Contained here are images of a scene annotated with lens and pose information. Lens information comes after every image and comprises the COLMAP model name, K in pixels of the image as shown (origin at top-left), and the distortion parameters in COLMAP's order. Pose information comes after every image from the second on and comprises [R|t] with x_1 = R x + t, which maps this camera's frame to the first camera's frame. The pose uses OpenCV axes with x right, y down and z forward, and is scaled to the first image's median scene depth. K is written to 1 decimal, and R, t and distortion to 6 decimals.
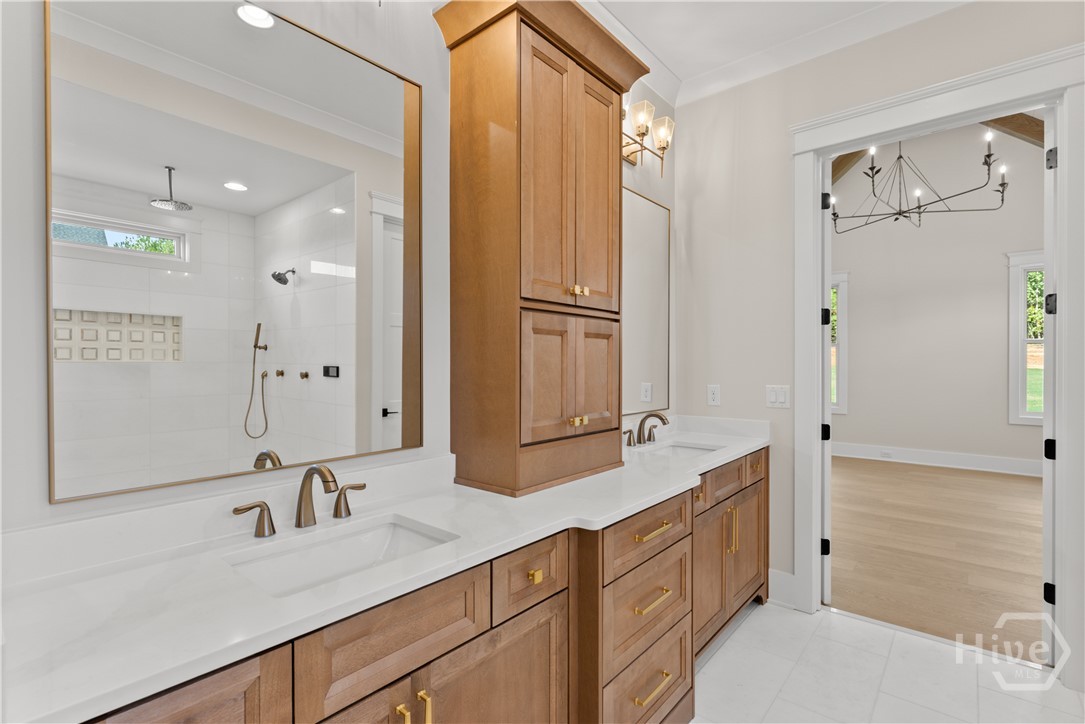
lens RADIAL K [[493.0, 0, 542.5], [0, 493.0, 362.0], [0, 0, 1]] dist [-0.000944, -0.000030]
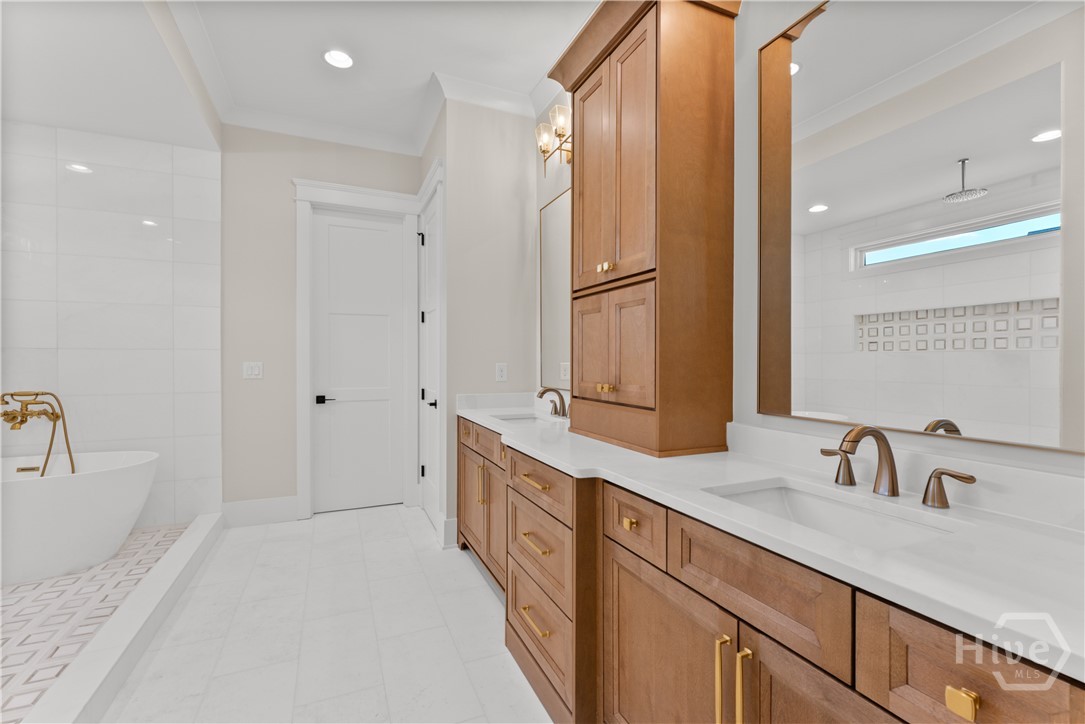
lens RADIAL K [[471.1, 0, 542.5], [0, 471.1, 362.0], [0, 0, 1]] dist [0.001747, -0.000002]
pose [[-0.425262, -0.003508, -0.905063, 0.447981], [0.000201, 0.999992, -0.003970, 0.027953], [0.905070, -0.001870, -0.425258, 0.553915]]
